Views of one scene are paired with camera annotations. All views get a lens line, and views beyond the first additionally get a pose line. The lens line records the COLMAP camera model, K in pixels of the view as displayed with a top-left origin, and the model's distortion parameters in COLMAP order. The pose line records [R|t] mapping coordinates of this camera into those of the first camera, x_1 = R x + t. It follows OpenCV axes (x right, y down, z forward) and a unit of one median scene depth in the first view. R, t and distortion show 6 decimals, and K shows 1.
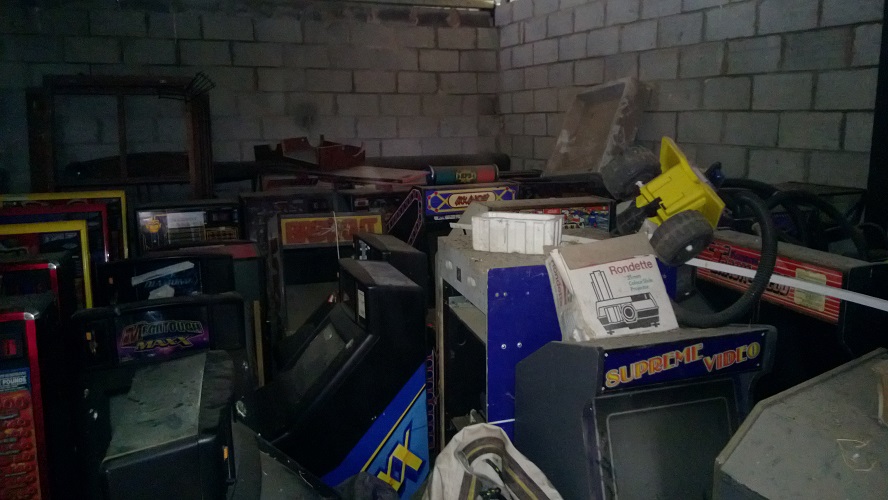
lens RADIAL K [[676.6, 0, 464.7], [0, 676.6, 230.7], [0, 0, 1]] dist [0.008133, -0.062754]
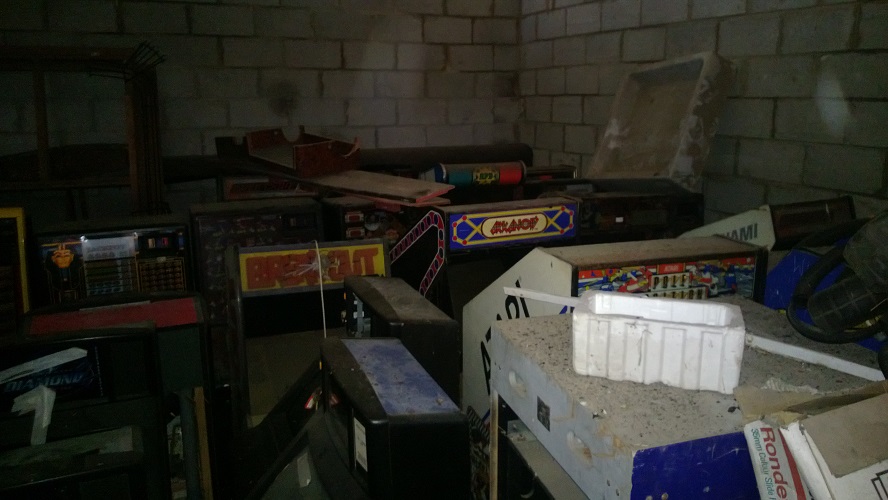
lens RADIAL K [[686.2, 0, 455.3], [0, 686.2, 226.7], [0, 0, 1]] dist [0.001461, -0.057327]
pose [[0.999985, 0.004984, 0.002258, -0.049518], [-0.005039, 0.999670, 0.025183, -0.059631], [-0.002132, -0.025194, 0.999680, 0.281644]]
